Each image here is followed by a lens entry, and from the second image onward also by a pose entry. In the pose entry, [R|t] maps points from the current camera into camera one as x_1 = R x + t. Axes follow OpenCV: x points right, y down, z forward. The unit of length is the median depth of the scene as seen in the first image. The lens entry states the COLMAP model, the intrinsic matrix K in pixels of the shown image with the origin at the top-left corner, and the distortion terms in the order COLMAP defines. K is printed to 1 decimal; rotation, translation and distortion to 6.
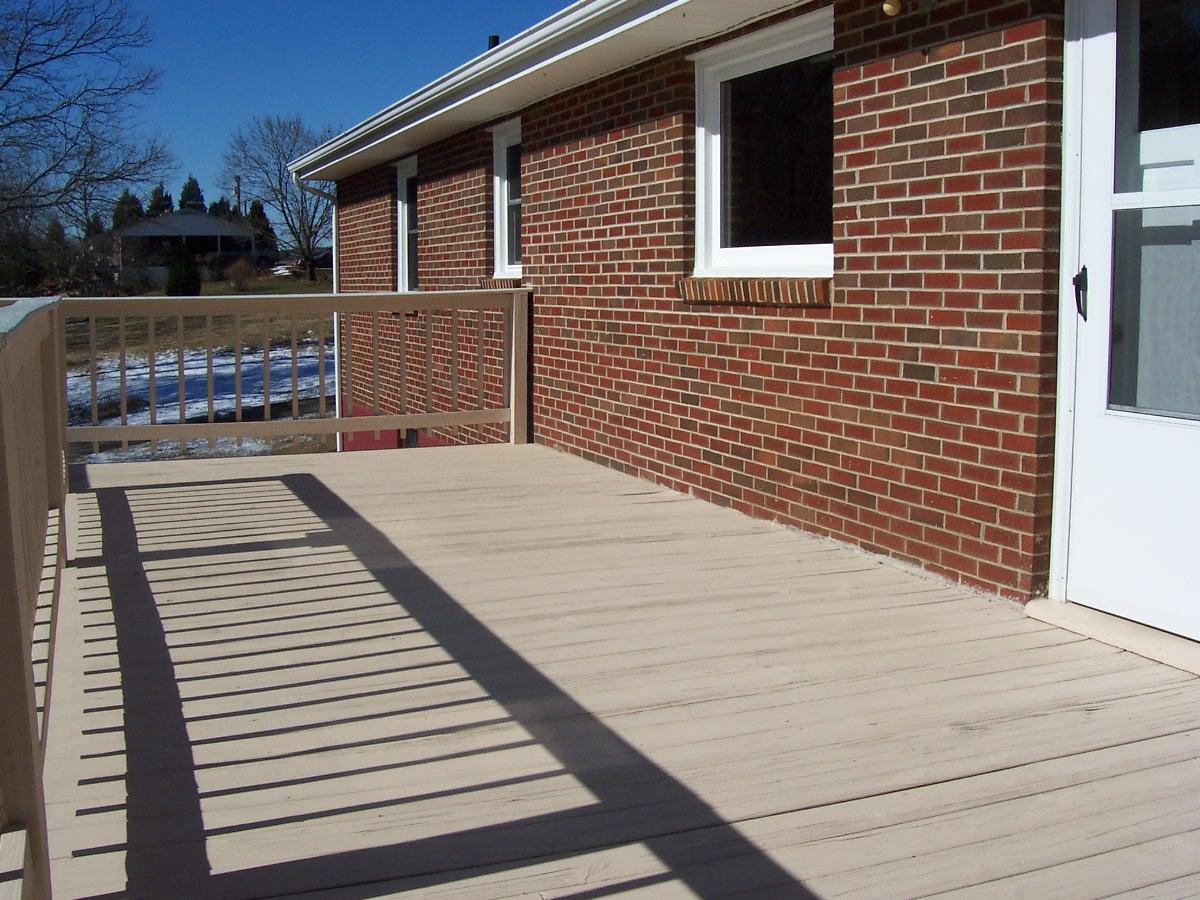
lens RADIAL K [[1302.7, 0, 600.0], [0, 1302.7, 450.0], [0, 0, 1]] dist [-0.108967, 0.036086]
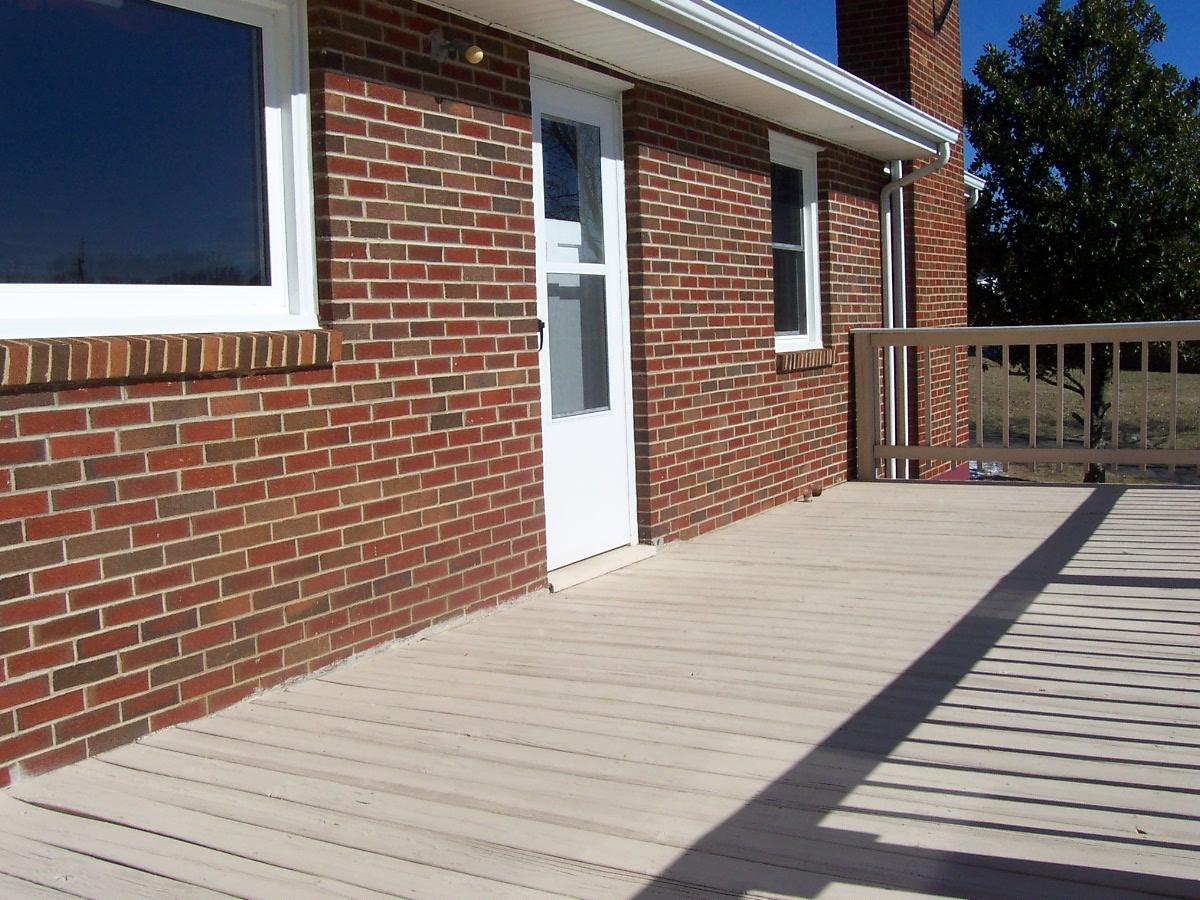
lens RADIAL K [[1472.0, 0, 600.0], [0, 1472.0, 450.0], [0, 0, 1]] dist [-0.185887, -0.001155]
pose [[-0.664648, -0.047751, 0.745629, -0.653496], [0.122179, 0.977576, 0.171514, -0.212782], [-0.737099, 0.205097, -0.643910, 1.612328]]
